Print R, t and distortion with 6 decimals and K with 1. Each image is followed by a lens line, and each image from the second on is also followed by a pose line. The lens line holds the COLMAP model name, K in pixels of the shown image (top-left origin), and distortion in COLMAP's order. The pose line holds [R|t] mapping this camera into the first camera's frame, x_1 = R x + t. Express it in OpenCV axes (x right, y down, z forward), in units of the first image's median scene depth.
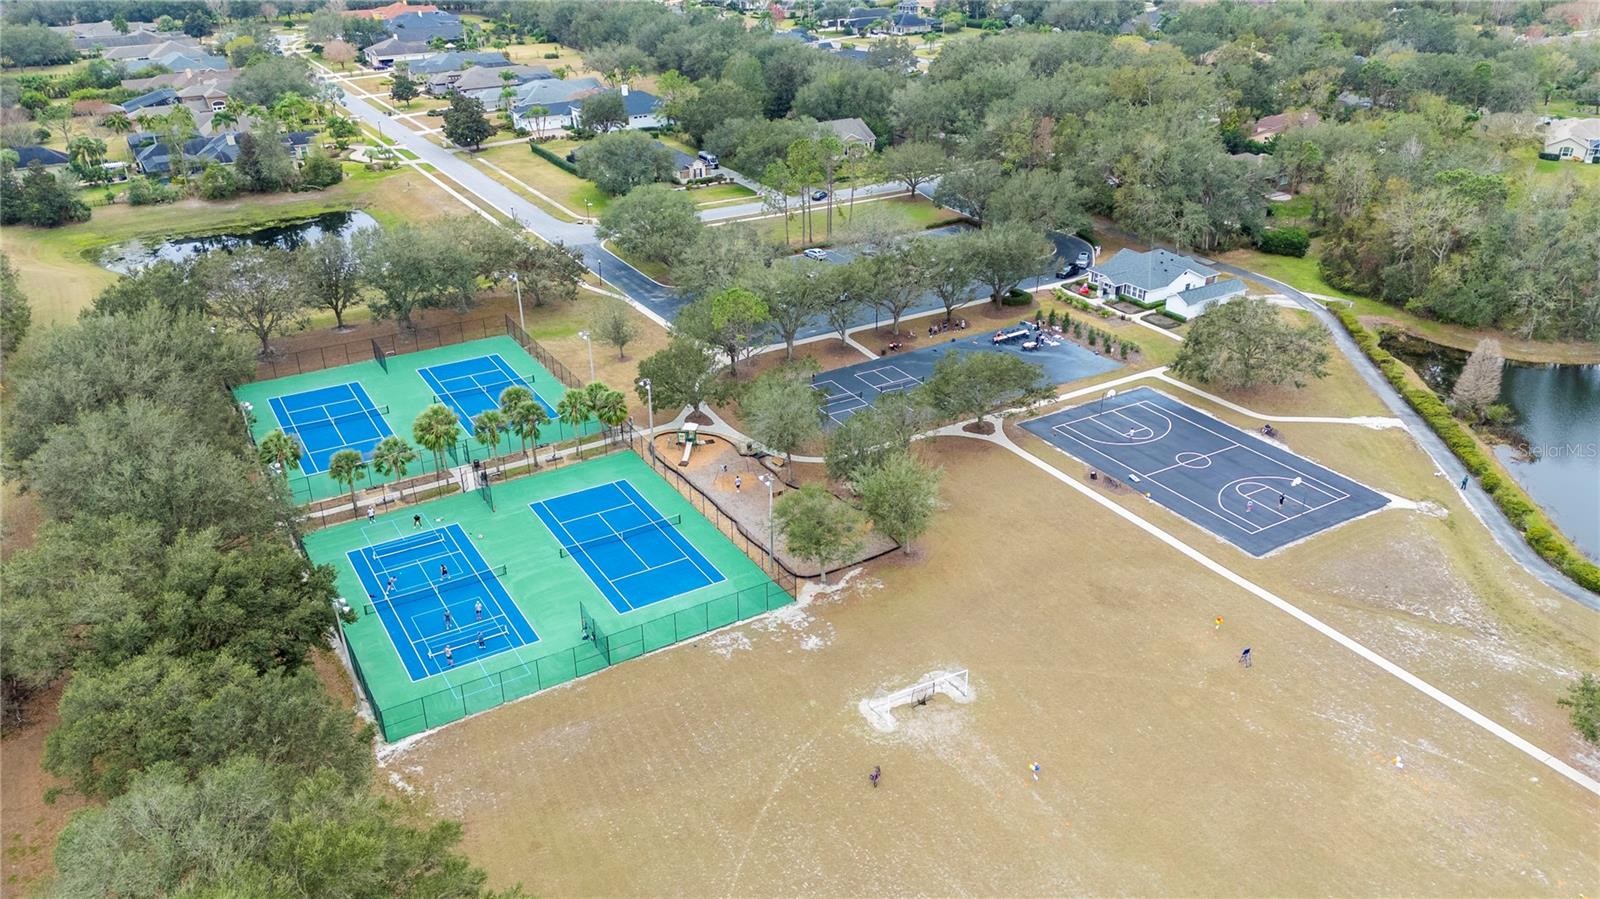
lens RADIAL K [[1160.8, 0, 800.0], [0, 1160.8, 449.5], [0, 0, 1]] dist [0.031647, -0.003717]
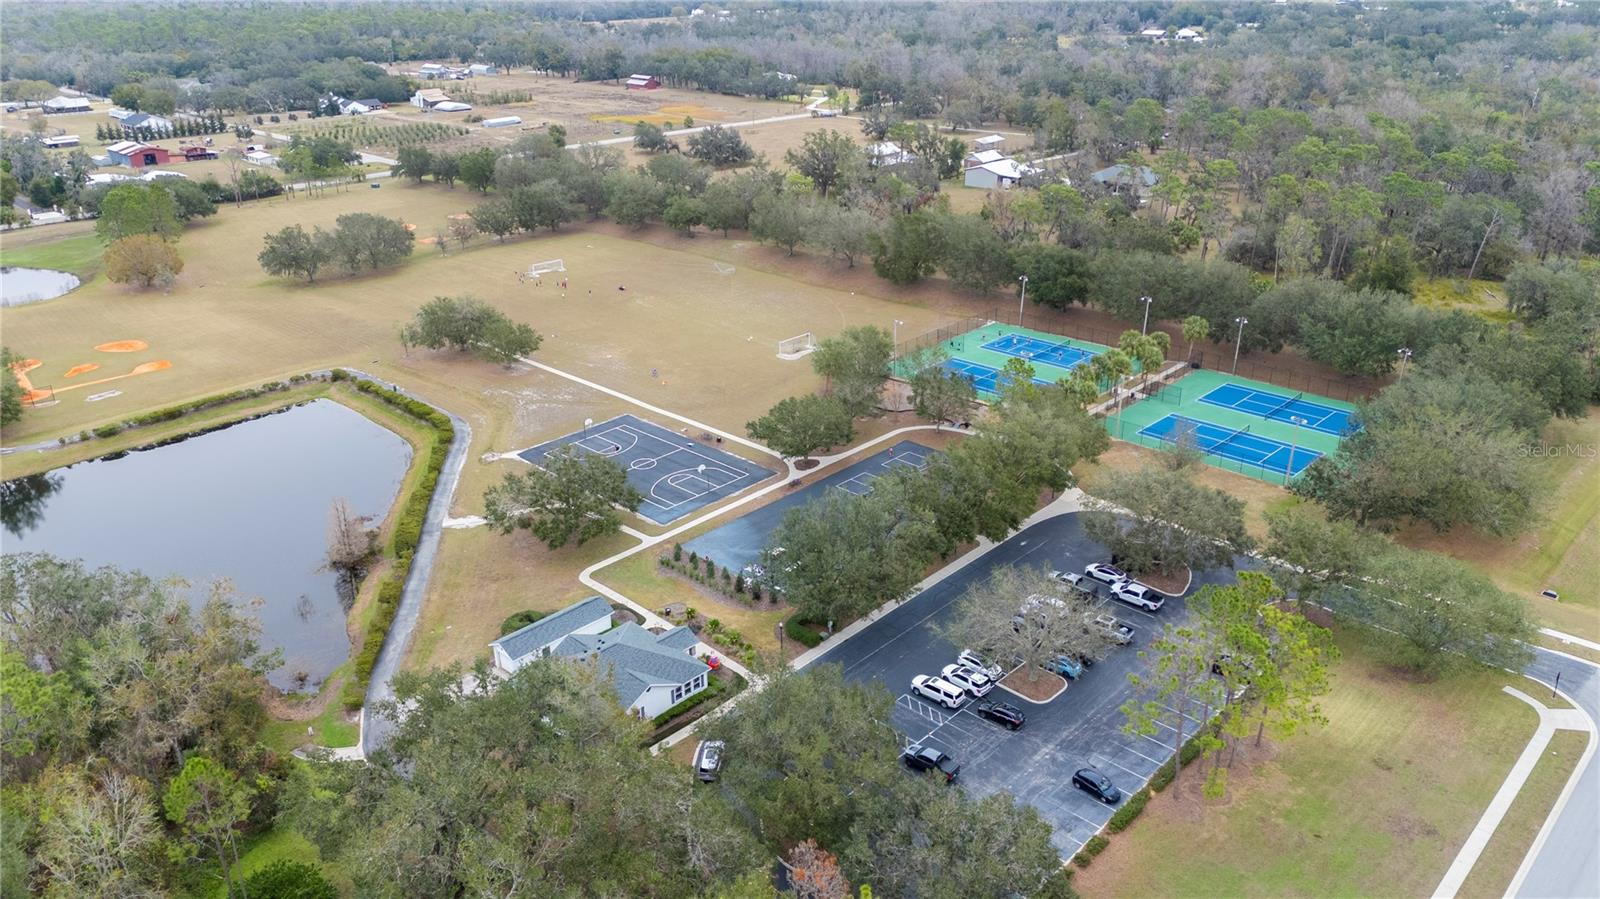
lens RADIAL K [[1160.8, 0, 800.0], [0, 1160.8, 449.5], [0, 0, 1]] dist [0.031647, -0.003717]
pose [[-0.967949, 0.121372, -0.219870, 0.432411], [-0.091351, 0.645352, 0.758404, -0.962308], [0.233943, 0.754182, -0.613580, 1.750052]]
